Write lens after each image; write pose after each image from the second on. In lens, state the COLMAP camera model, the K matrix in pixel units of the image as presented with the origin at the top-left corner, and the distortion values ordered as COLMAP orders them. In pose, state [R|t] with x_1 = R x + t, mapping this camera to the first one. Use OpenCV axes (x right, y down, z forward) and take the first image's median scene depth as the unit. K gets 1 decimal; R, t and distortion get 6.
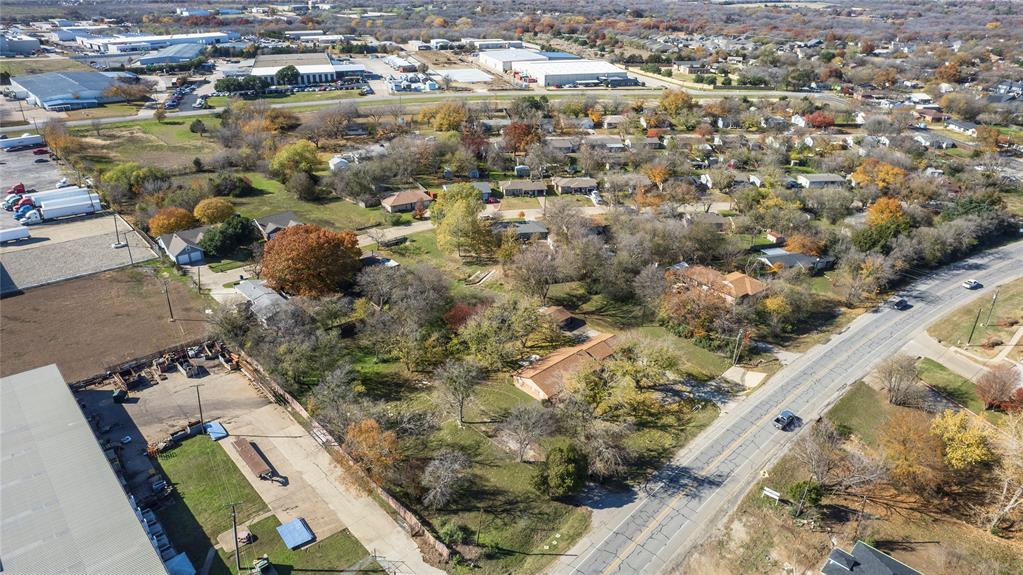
lens RADIAL K [[652.1, 0, 509.8], [0, 652.1, 293.4], [0, 0, 1]] dist [-0.080494, 0.069800]
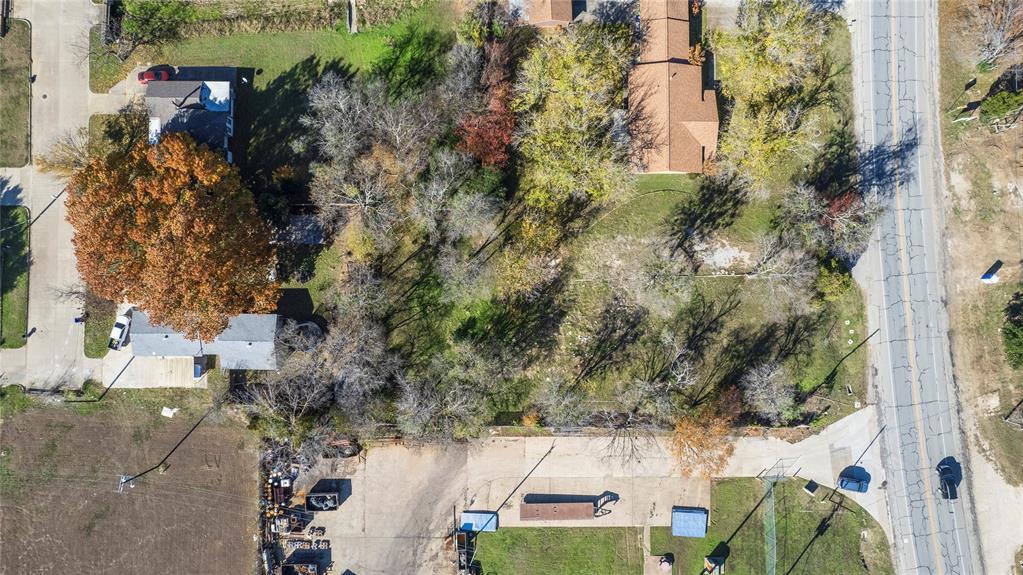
lens RADIAL K [[652.1, 0, 509.8], [0, 652.1, 293.4], [0, 0, 1]] dist [-0.080494, 0.069800]
pose [[0.683834, -0.729606, -0.006774, -0.186640], [0.324369, 0.295678, 0.898532, -0.538645], [-0.653571, -0.616644, 0.438856, 0.699389]]
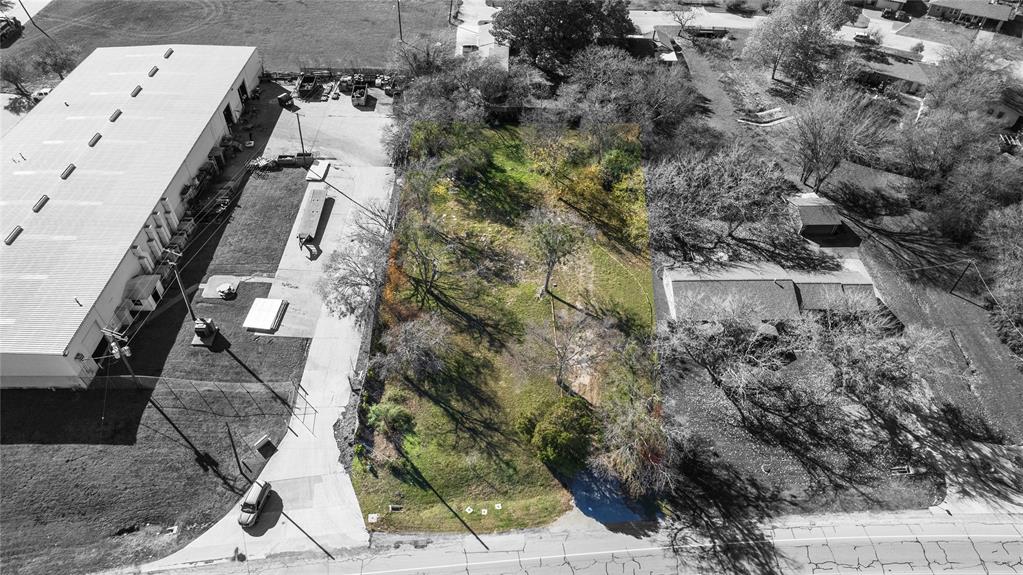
lens RADIAL K [[652.1, 0, 509.8], [0, 652.1, 293.4], [0, 0, 1]] dist [-0.080494, 0.069800]
pose [[0.734485, 0.476880, -0.482822, 0.228521], [-0.299463, 0.866212, 0.399999, -0.070444], [0.608978, -0.149206, 0.779027, 0.383188]]
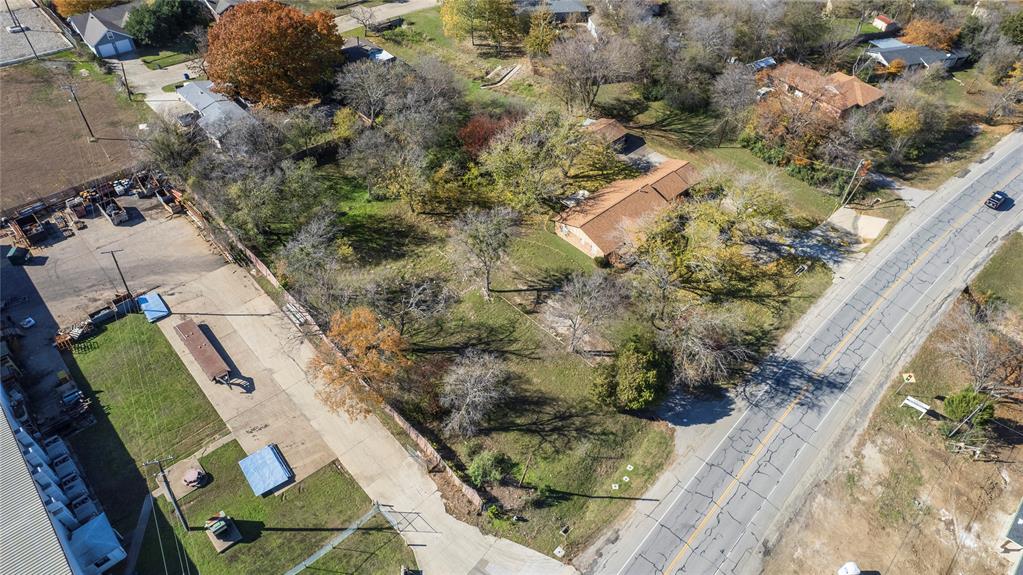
lens RADIAL K [[652.1, 0, 509.8], [0, 652.1, 293.4], [0, 0, 1]] dist [-0.080494, 0.069800]
pose [[0.999979, 0.006161, -0.002192, -0.044879], [-0.005155, 0.948873, 0.315616, -0.028966], [0.004025, -0.315598, 0.948885, 0.279054]]
